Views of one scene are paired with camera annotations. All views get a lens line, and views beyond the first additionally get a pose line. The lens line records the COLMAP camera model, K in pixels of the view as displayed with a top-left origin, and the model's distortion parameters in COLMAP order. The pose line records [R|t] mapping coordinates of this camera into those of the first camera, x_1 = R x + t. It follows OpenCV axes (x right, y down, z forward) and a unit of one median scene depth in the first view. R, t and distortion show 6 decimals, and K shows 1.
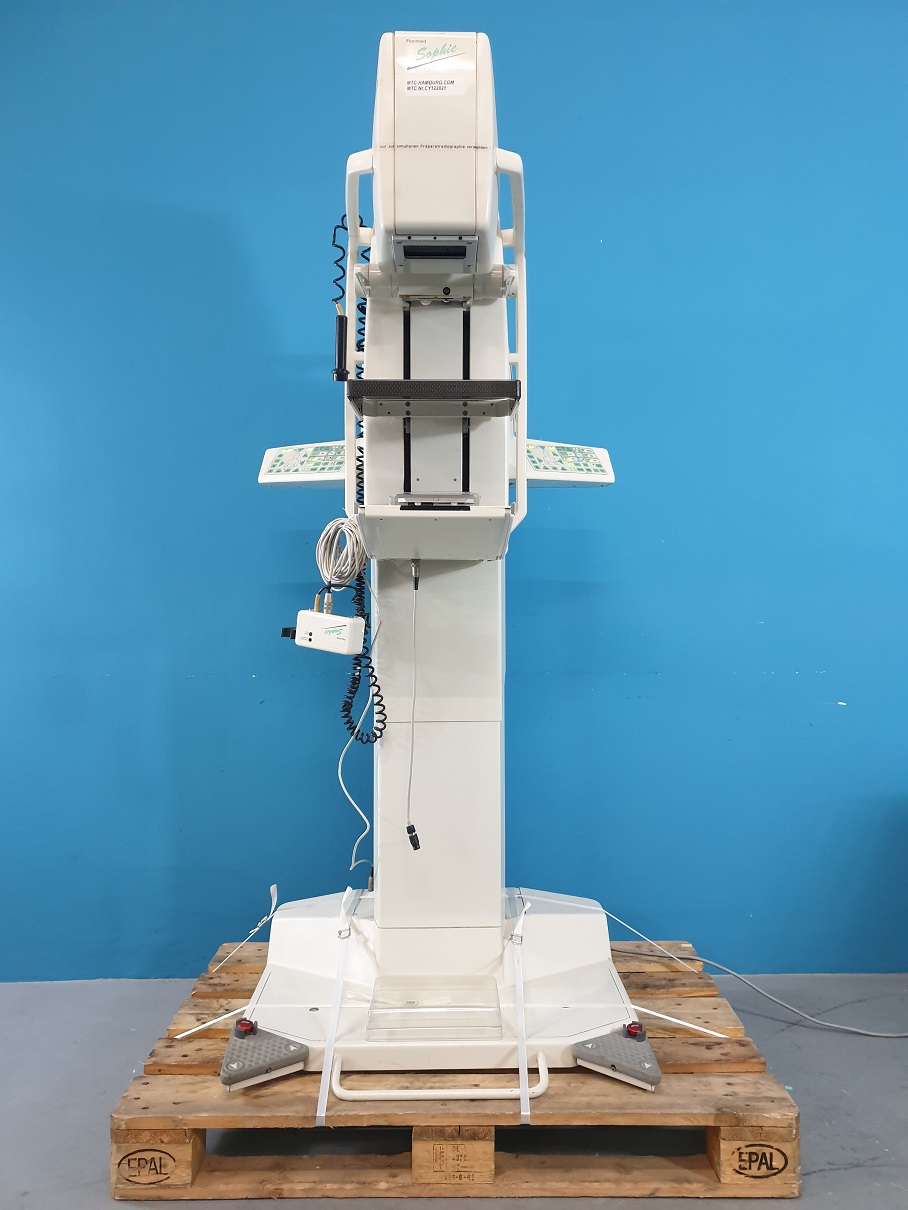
lens RADIAL K [[948.8, 0, 454.0], [0, 948.8, 605.0], [0, 0, 1]] dist [0.042051, -0.008671]
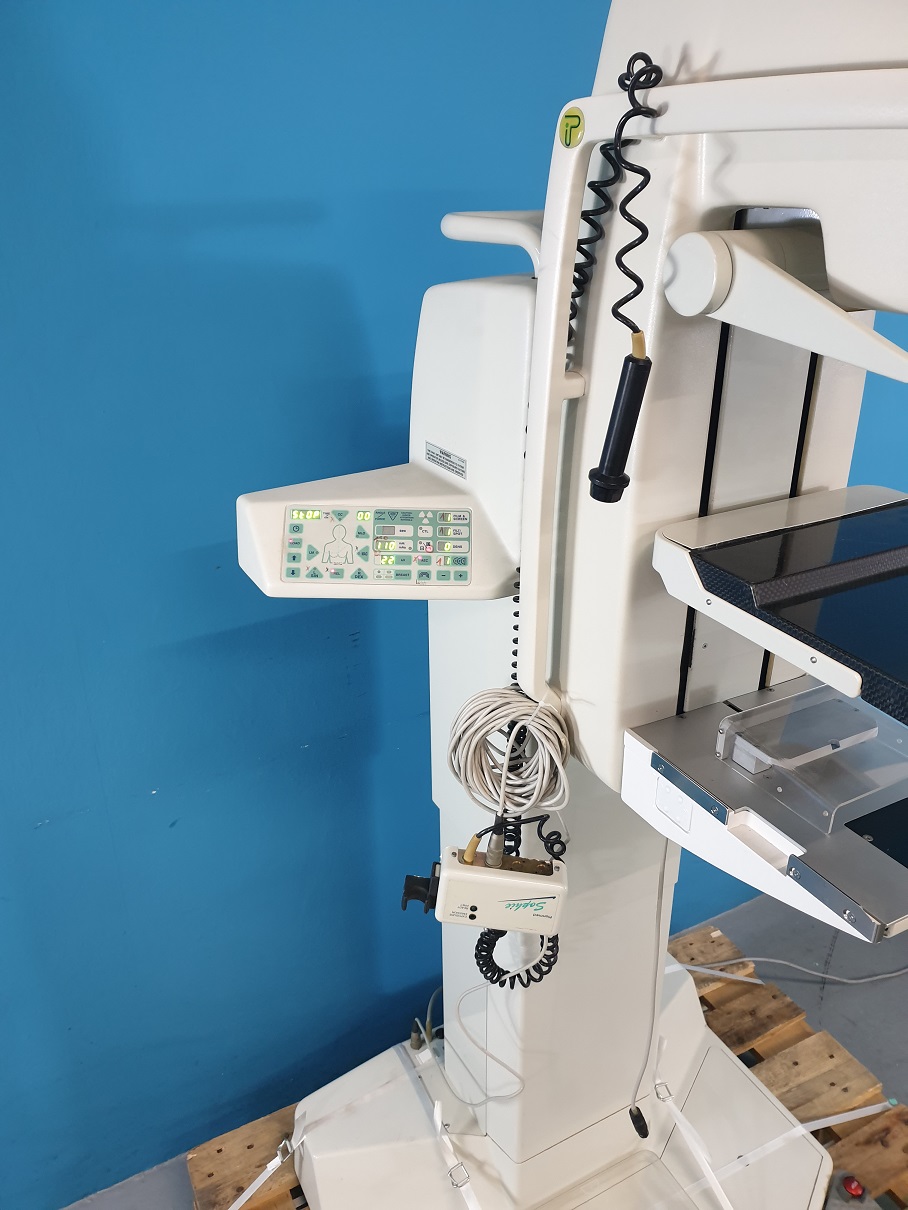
lens RADIAL K [[925.0, 0, 454.0], [0, 925.0, 605.0], [0, 0, 1]] dist [0.009481, 0.006257]
pose [[0.878623, -0.196004, 0.435436, -0.393907], [0.003024, 0.914142, 0.405384, -0.378516], [-0.477507, -0.354863, 0.803779, 0.703987]]
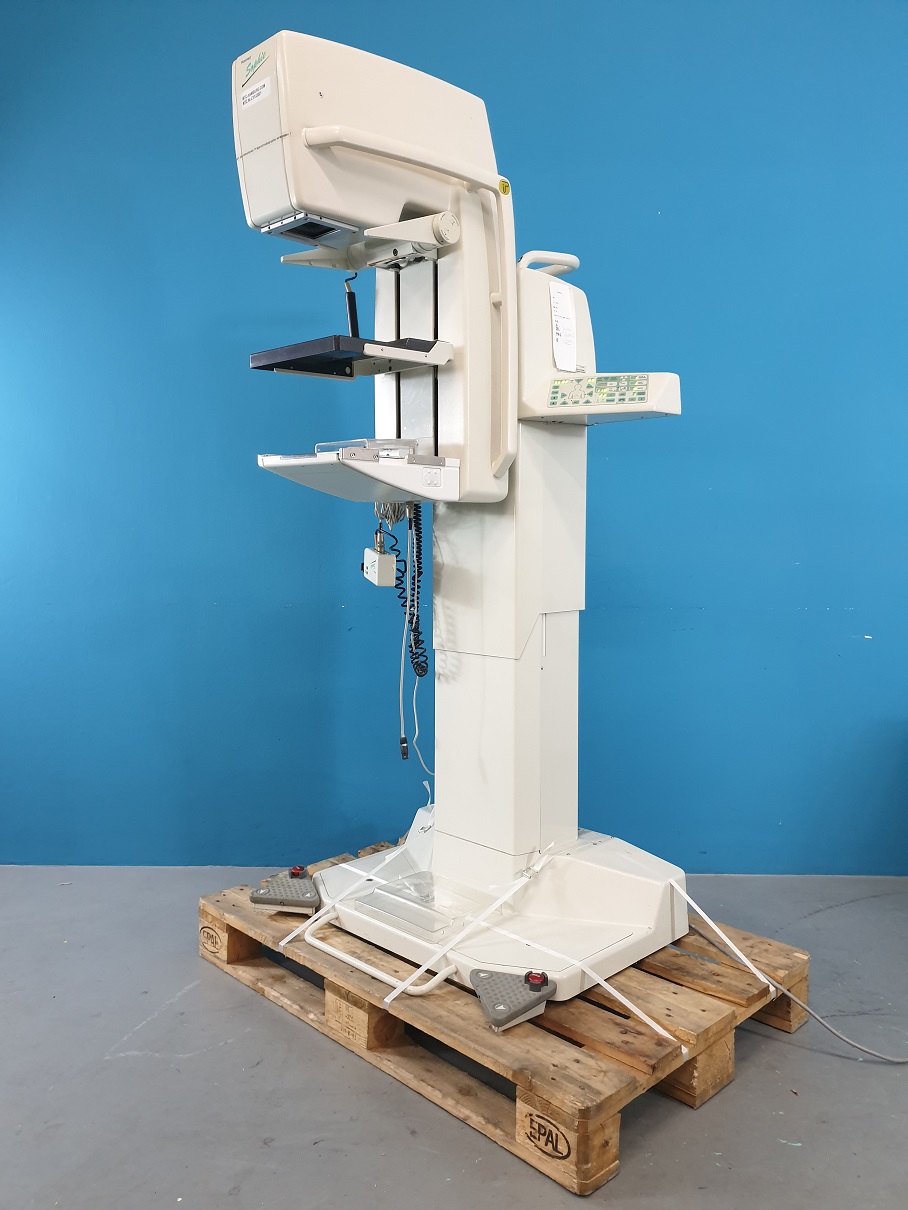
lens RADIAL K [[948.8, 0, 454.0], [0, 948.8, 605.0], [0, 0, 1]] dist [0.042051, -0.008671]
pose [[0.701156, 0.061419, -0.710358, 0.819057], [-0.018483, 0.997514, 0.068003, -0.005960], [0.712768, -0.034551, 0.700548, 0.269217]]
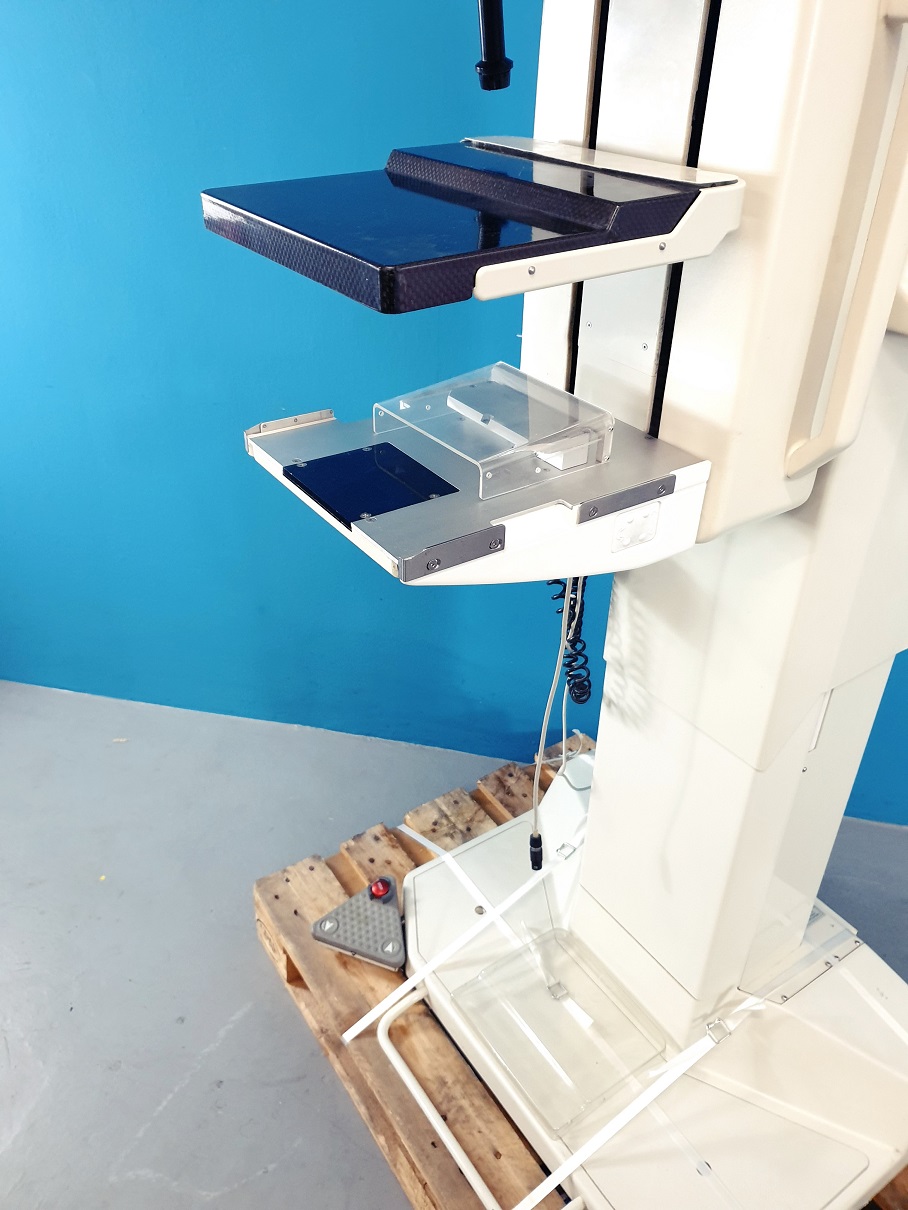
lens RADIAL K [[948.8, 0, 454.0], [0, 948.8, 605.0], [0, 0, 1]] dist [0.042051, -0.008671]
pose [[0.553558, 0.460068, -0.694198, 0.328378], [-0.038657, 0.846857, 0.530414, -0.274556], [0.831913, -0.266779, 0.486569, 0.694032]]
